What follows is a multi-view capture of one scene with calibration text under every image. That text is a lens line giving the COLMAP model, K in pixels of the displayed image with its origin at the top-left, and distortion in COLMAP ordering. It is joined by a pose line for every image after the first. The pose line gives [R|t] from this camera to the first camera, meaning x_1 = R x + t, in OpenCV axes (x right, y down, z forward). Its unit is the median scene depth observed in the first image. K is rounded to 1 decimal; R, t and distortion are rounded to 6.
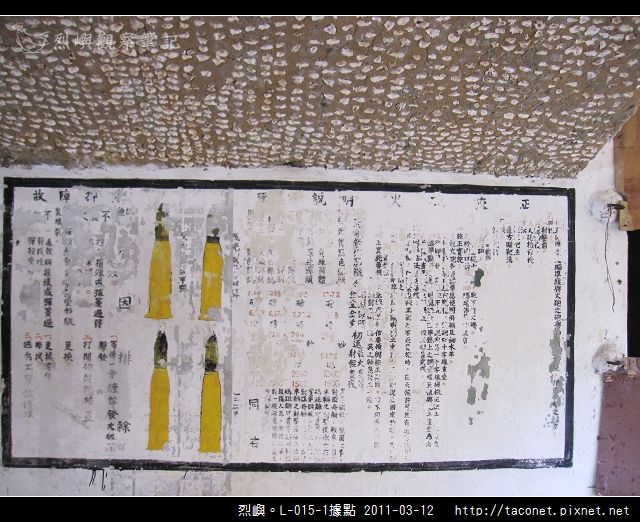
lens RADIAL K [[547.0, 0, 321.7], [0, 547.0, 258.6], [0, 0, 1]] dist [-0.075936, 0.040940]
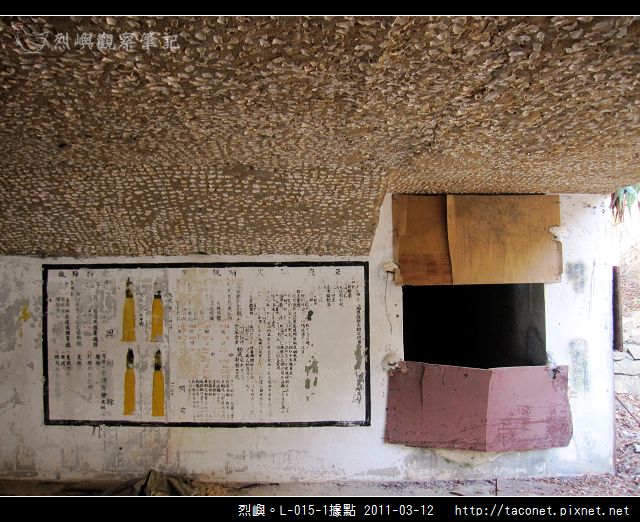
lens RADIAL K [[547.0, 0, 318.6], [0, 547.0, 262.0], [0, 0, 1]] dist [-0.075936, 0.040940]
pose [[0.999014, -0.020134, -0.039563, 0.397344], [0.019841, 0.999773, -0.007801, -0.123202], [0.039711, 0.007009, 0.999187, -0.753370]]
